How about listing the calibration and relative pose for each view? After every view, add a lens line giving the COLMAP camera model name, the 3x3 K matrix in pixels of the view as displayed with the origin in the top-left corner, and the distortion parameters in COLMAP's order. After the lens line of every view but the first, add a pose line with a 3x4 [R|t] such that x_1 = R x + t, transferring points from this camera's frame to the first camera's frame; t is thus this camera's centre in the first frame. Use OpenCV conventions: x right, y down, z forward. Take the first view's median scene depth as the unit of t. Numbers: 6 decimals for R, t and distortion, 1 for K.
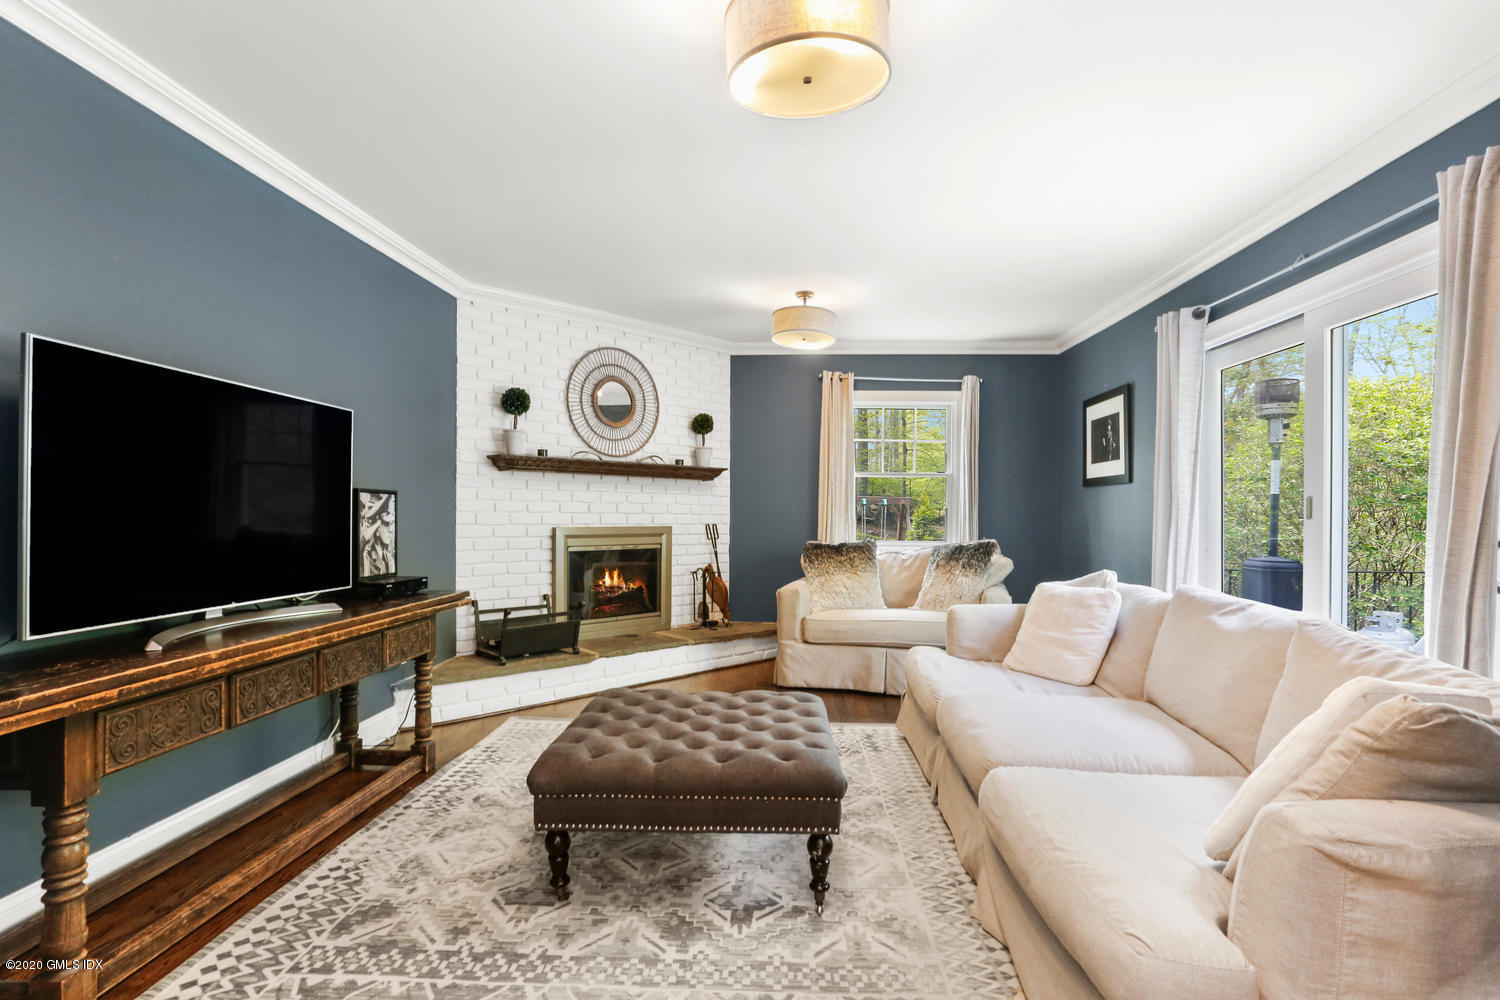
lens RADIAL K [[734.2, 0, 752.2], [0, 734.2, 510.9], [0, 0, 1]] dist [-0.012422, 0.001082]
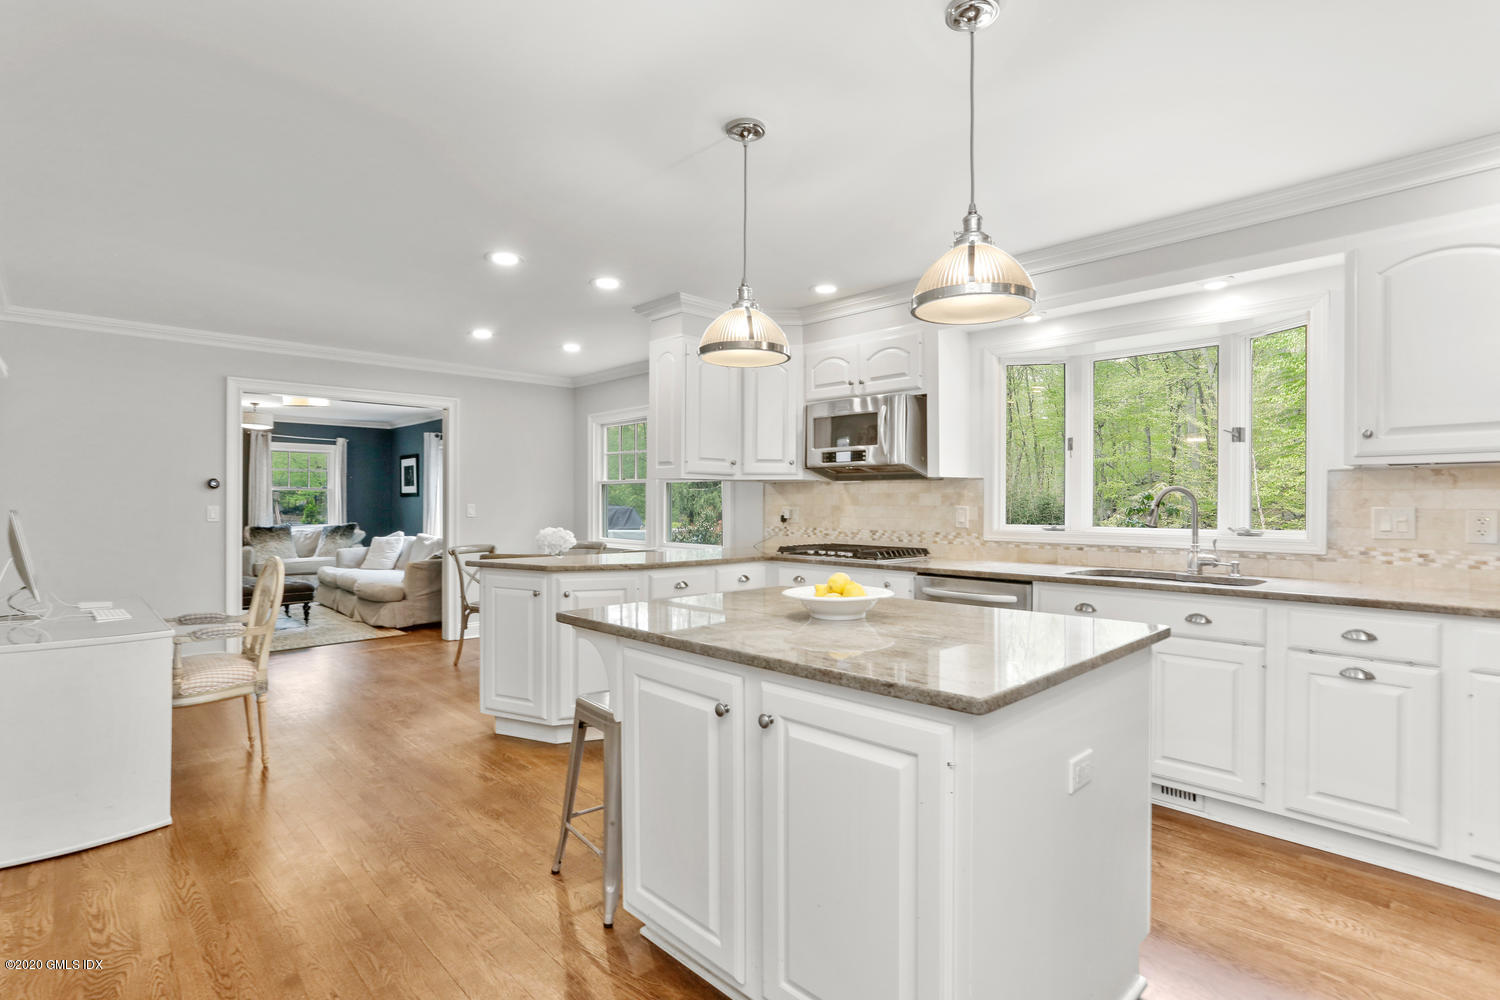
lens RADIAL K [[747.8, 0, 750.0], [0, 747.8, 500.0], [0, 0, 1]] dist [-0.001769, 0.000471]
pose [[0.689460, -0.007567, 0.724284, -0.474031], [0.002893, 0.999966, 0.007692, -0.041072], [-0.724318, -0.003208, 0.689459, -1.389081]]
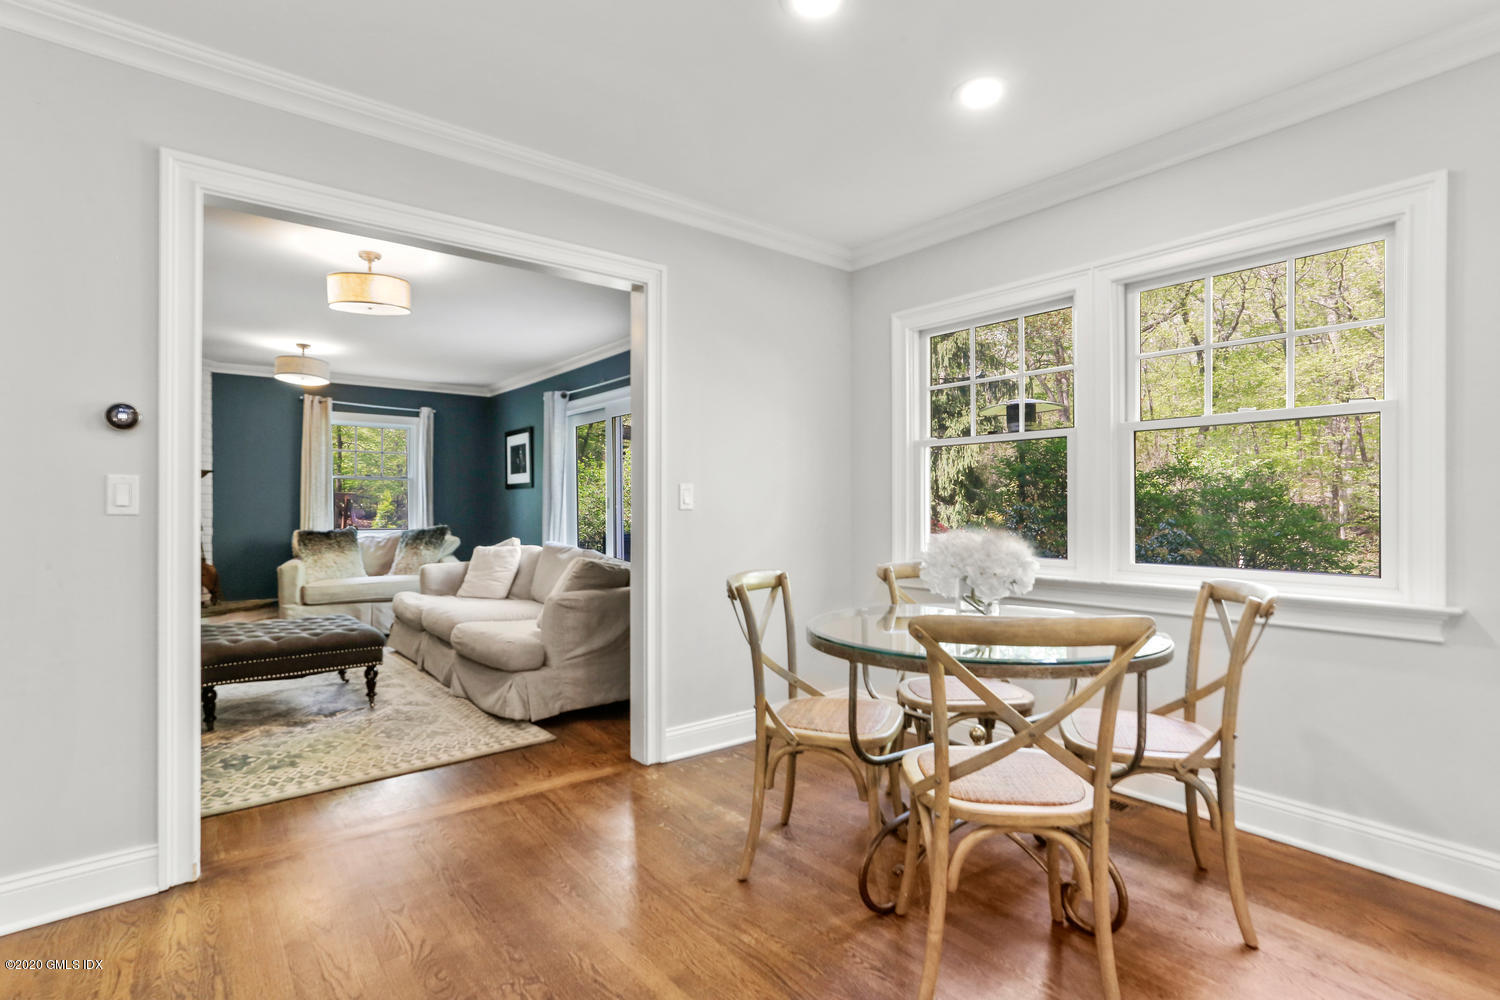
lens RADIAL K [[734.2, 0, 752.2], [0, 734.2, 510.9], [0, 0, 1]] dist [-0.012422, 0.001082]
pose [[0.743128, -0.012028, 0.669041, -0.210345], [0.004566, 0.999906, 0.012905, -0.005514], [-0.669134, -0.006535, 0.743113, -0.535001]]
